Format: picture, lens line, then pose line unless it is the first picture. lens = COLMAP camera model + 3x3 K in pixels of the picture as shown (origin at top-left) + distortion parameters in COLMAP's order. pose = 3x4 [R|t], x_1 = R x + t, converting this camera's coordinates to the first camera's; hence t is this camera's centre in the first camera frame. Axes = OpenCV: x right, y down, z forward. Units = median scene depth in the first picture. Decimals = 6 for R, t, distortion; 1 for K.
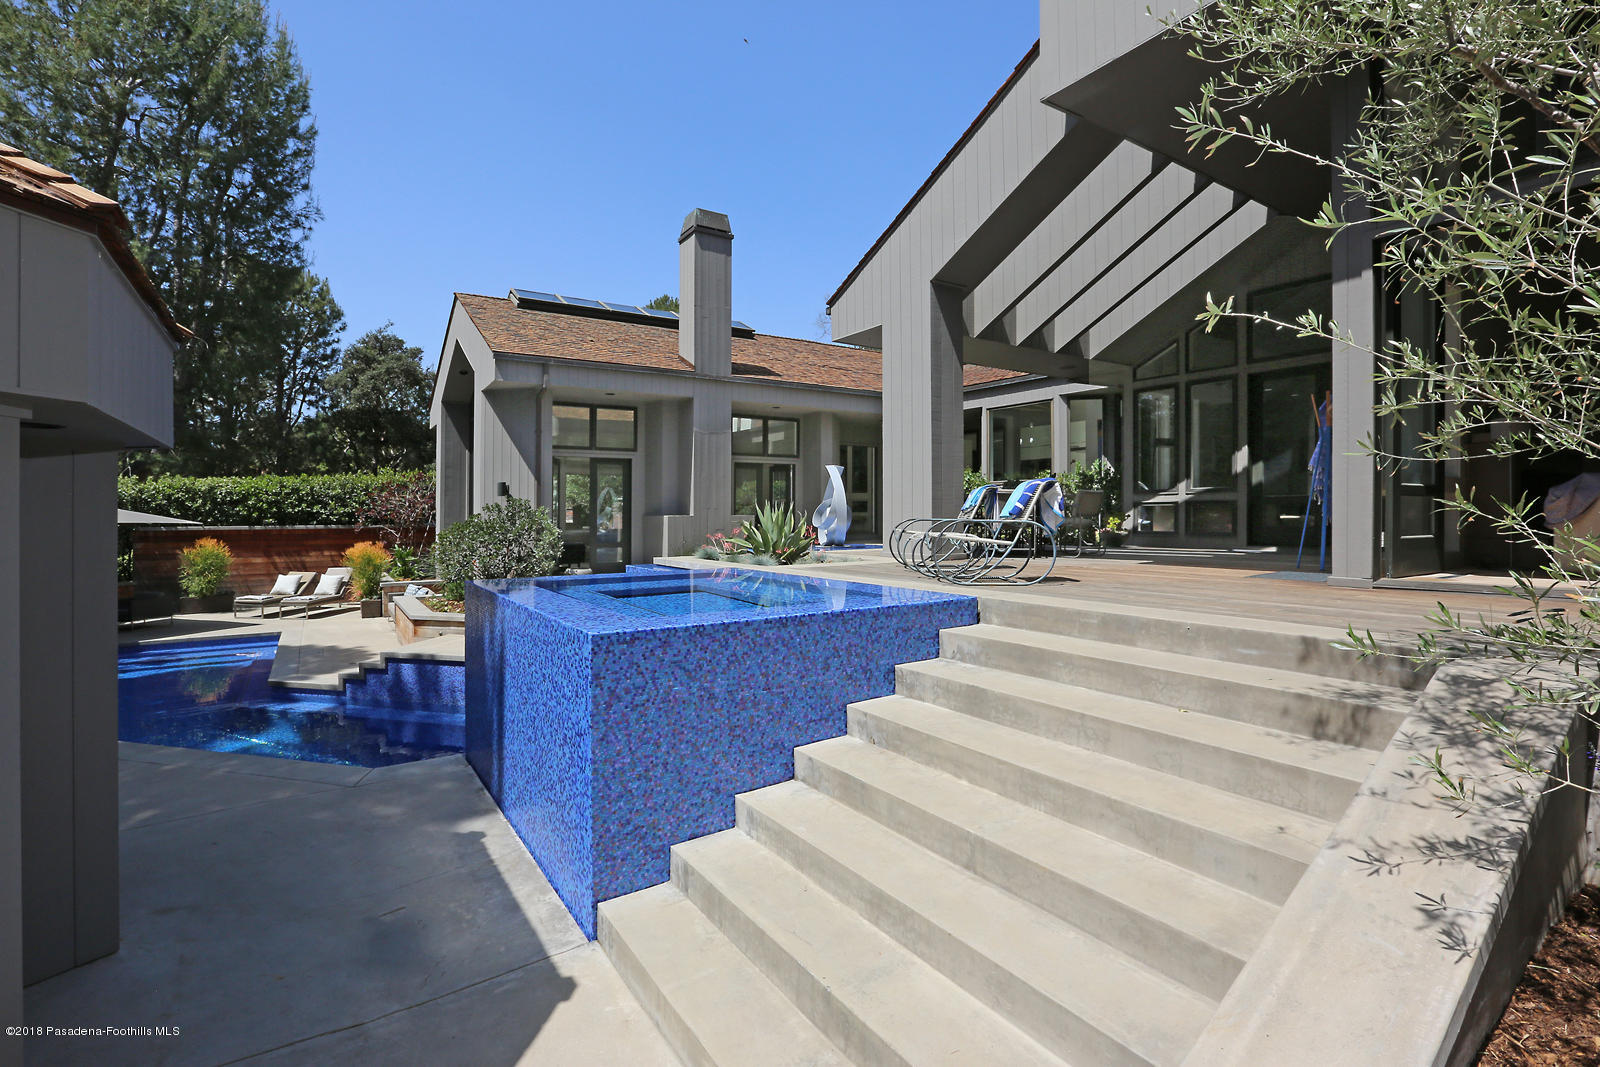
lens RADIAL K [[731.8, 0, 796.1], [0, 731.8, 513.7], [0, 0, 1]] dist [-0.035243, 0.010683]
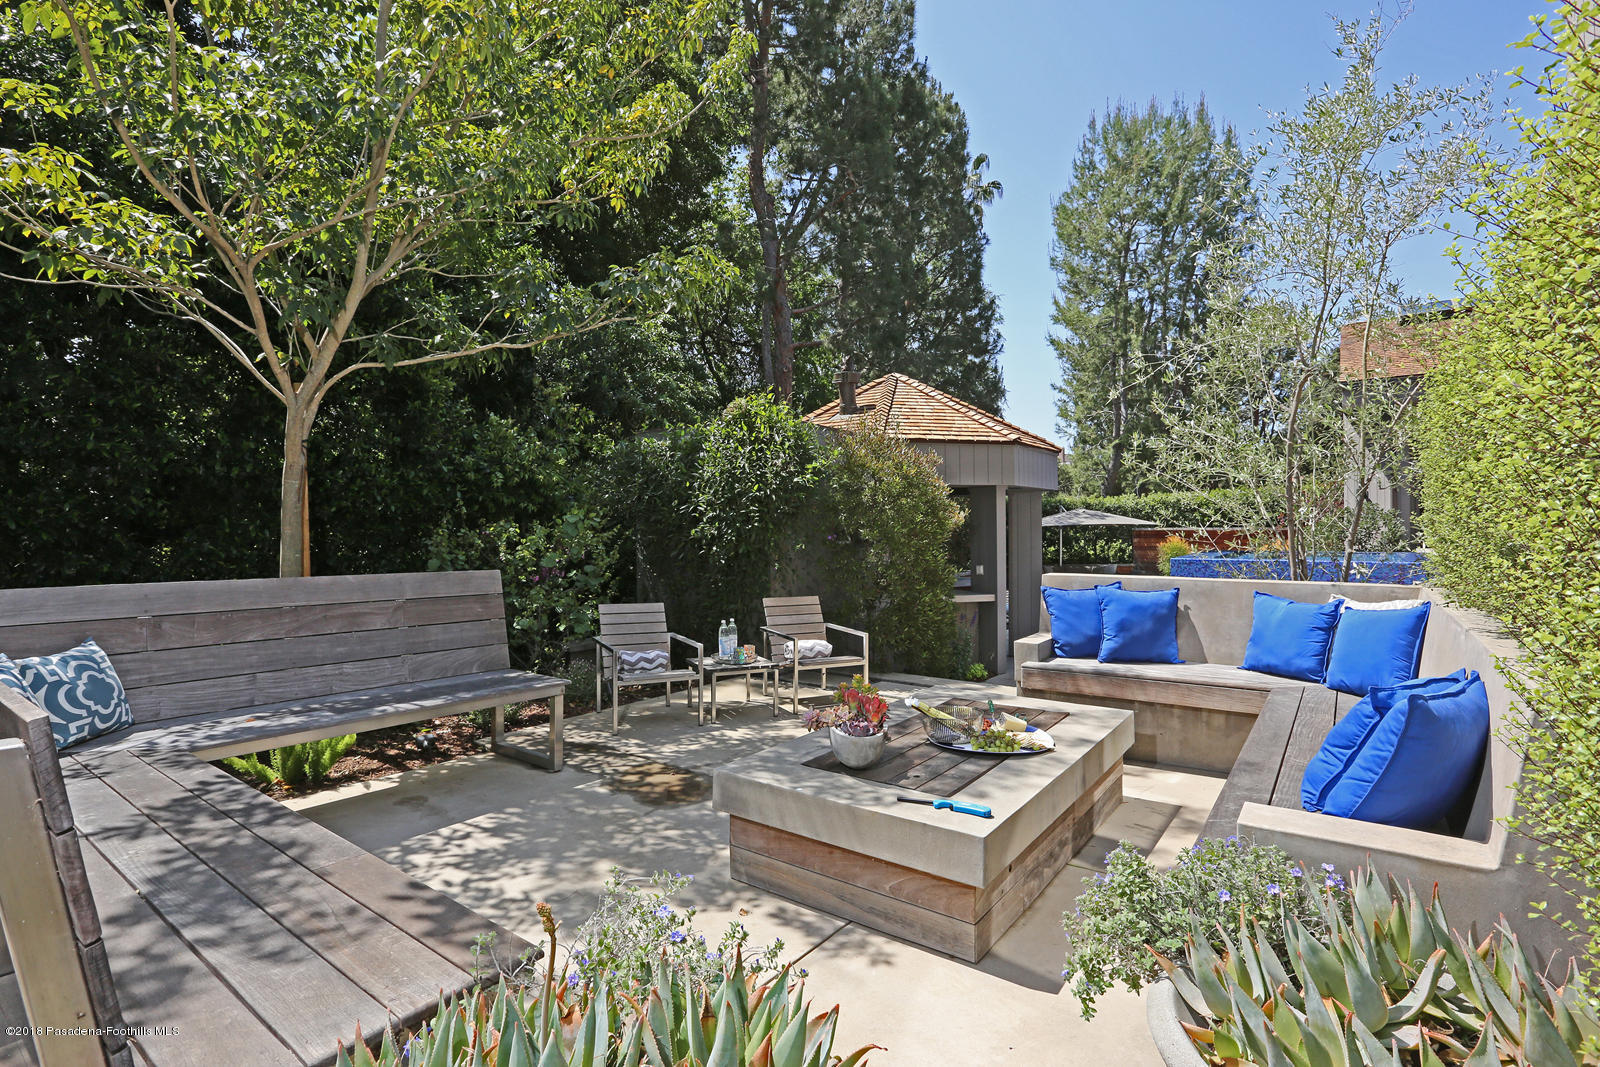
lens RADIAL K [[770.6, 0, 795.3], [0, 770.6, 500.7], [0, 0, 1]] dist [-0.019496, 0.000904]
pose [[0.348613, -0.025460, -0.936921, 0.346583], [-0.005088, 0.999565, -0.029055, 0.012336], [0.937253, 0.014896, 0.348332, -0.231108]]
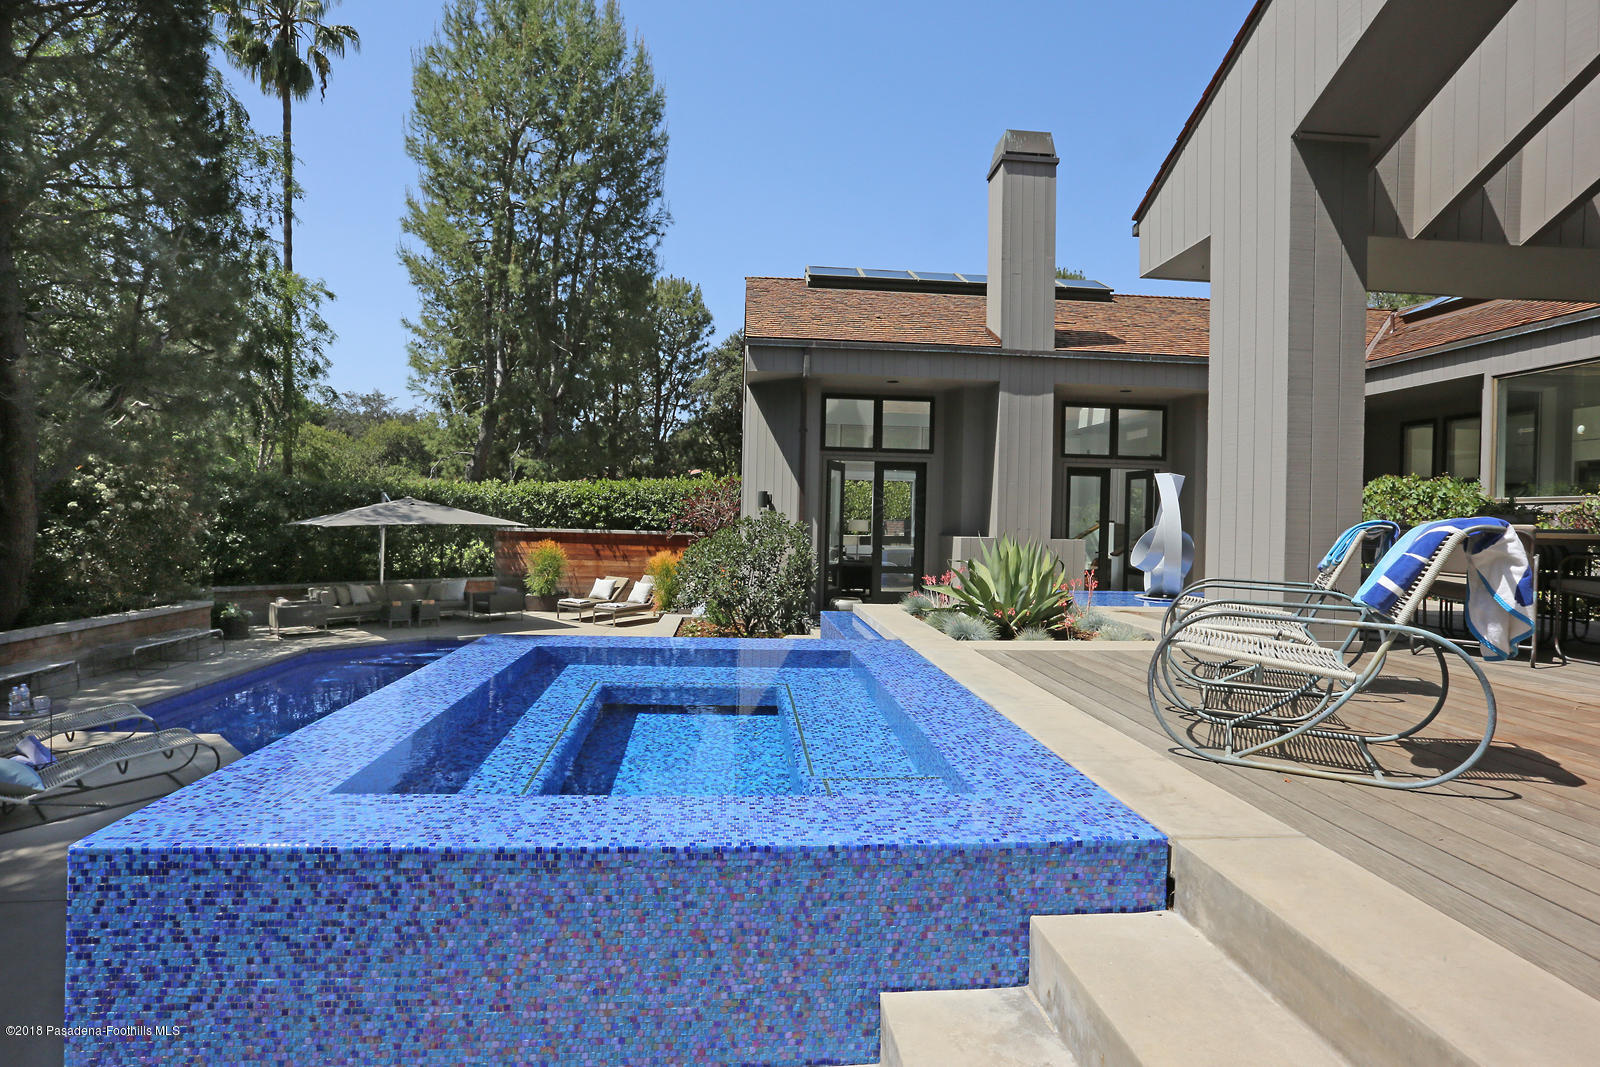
lens RADIAL K [[817.2, 0, 805.2], [0, 817.2, 513.6], [0, 0, 1]] dist [-0.047484, 0.029972]
pose [[0.878490, 0.024506, -0.477132, 0.076962], [-0.028812, 0.999583, -0.001708, -0.013459], [0.476891, 0.015247, 0.878830, 0.148623]]
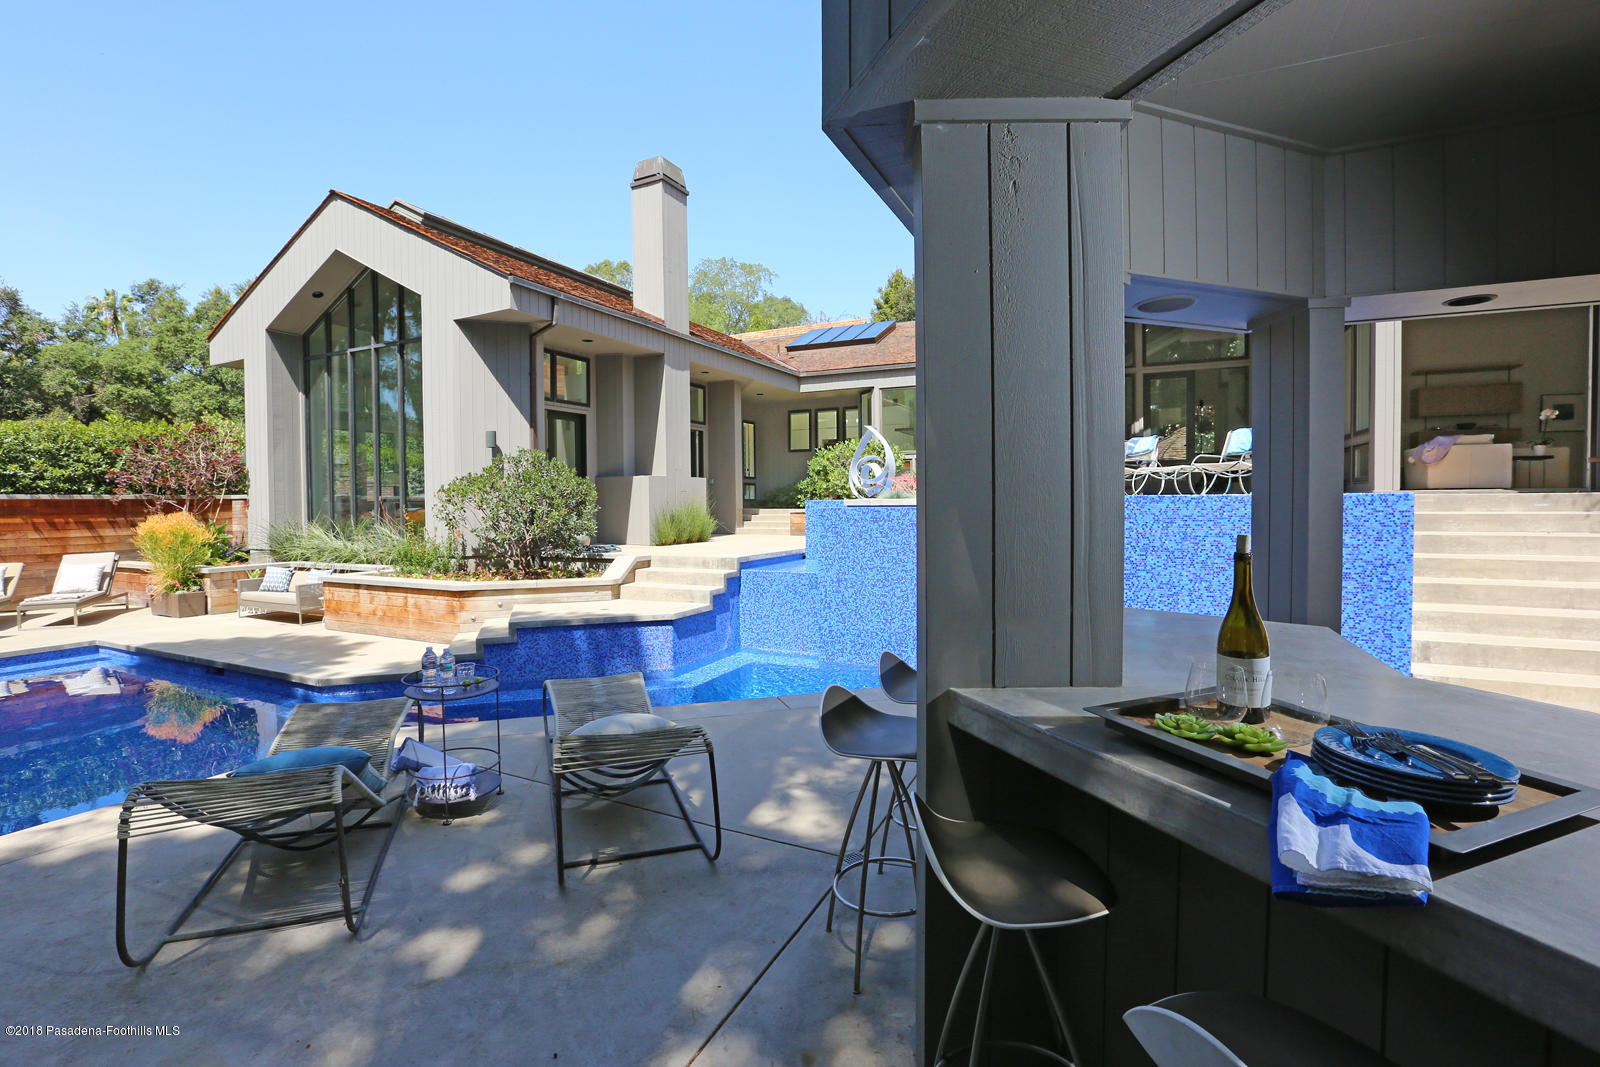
lens RADIAL K [[731.8, 0, 796.1], [0, 731.8, 513.7], [0, 0, 1]] dist [-0.035243, 0.010683]
pose [[0.866498, -0.014464, 0.498972, -0.423652], [0.004603, 0.999769, 0.020987, 0.027583], [-0.499160, -0.015888, 0.866364, 0.070977]]
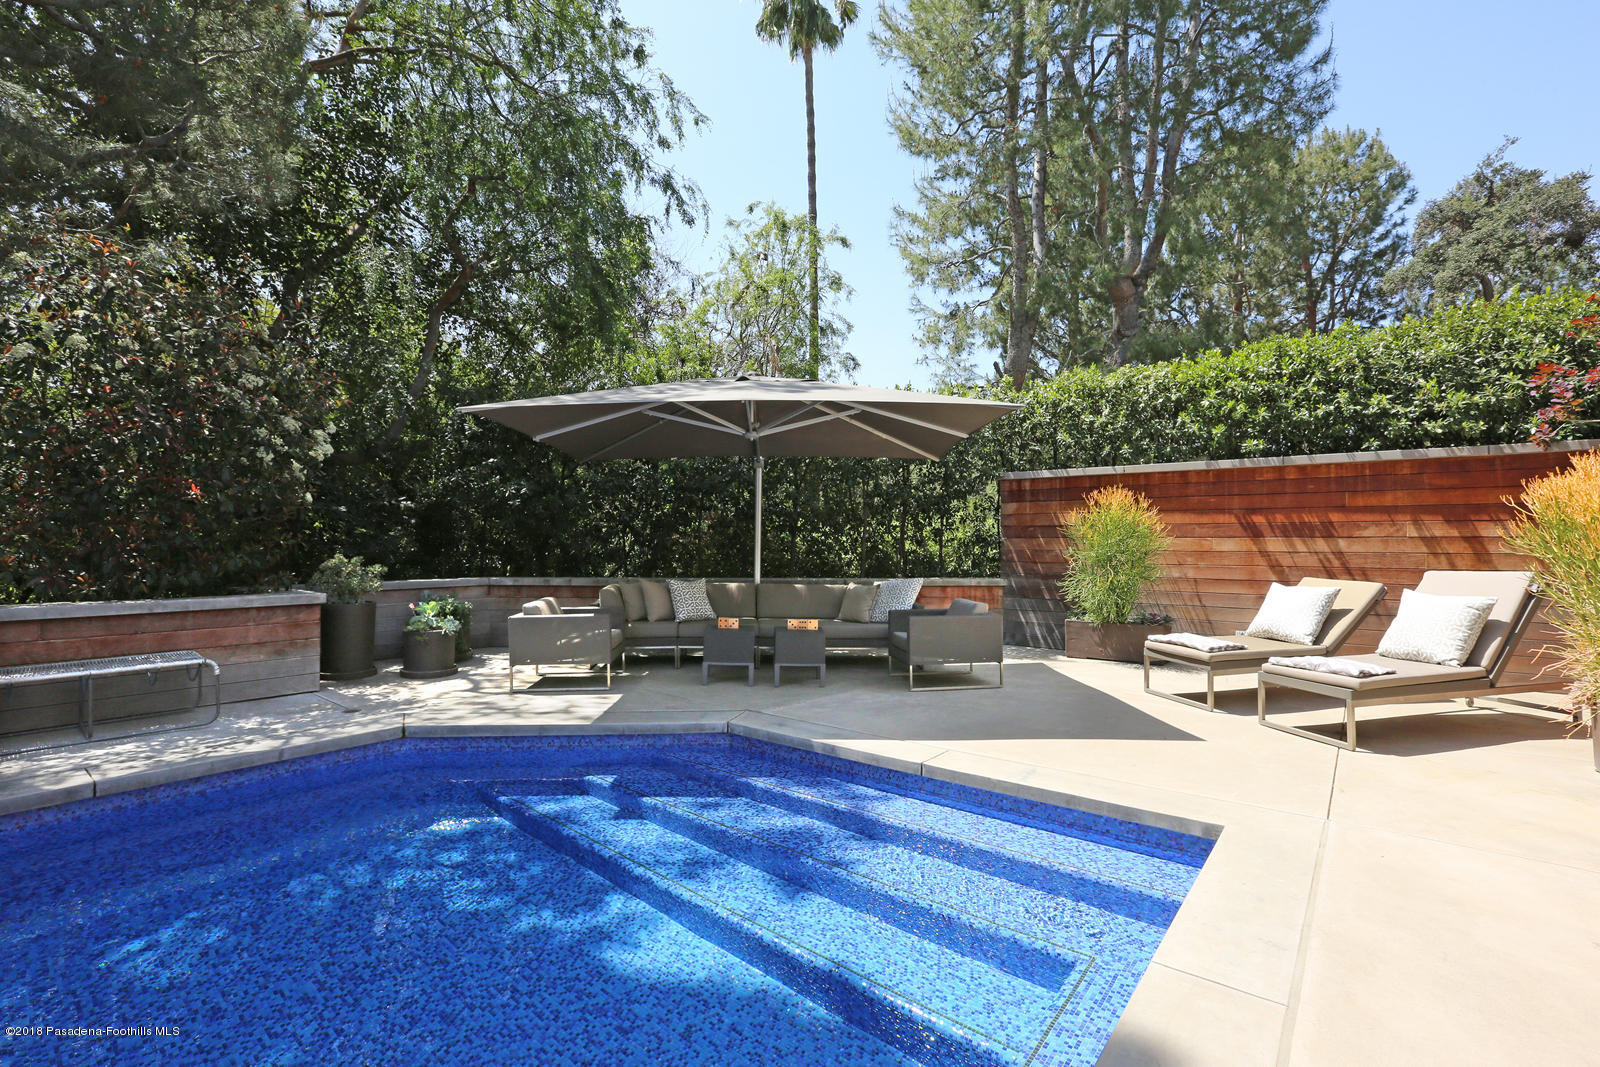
lens RADIAL K [[731.8, 0, 796.1], [0, 731.8, 513.7], [0, 0, 1]] dist [-0.035243, 0.010683]
pose [[0.303370, -0.031452, -0.952353, -0.488218], [-0.004687, 0.999394, -0.034499, 0.069838], [0.952861, 0.014929, 0.303039, 0.727107]]
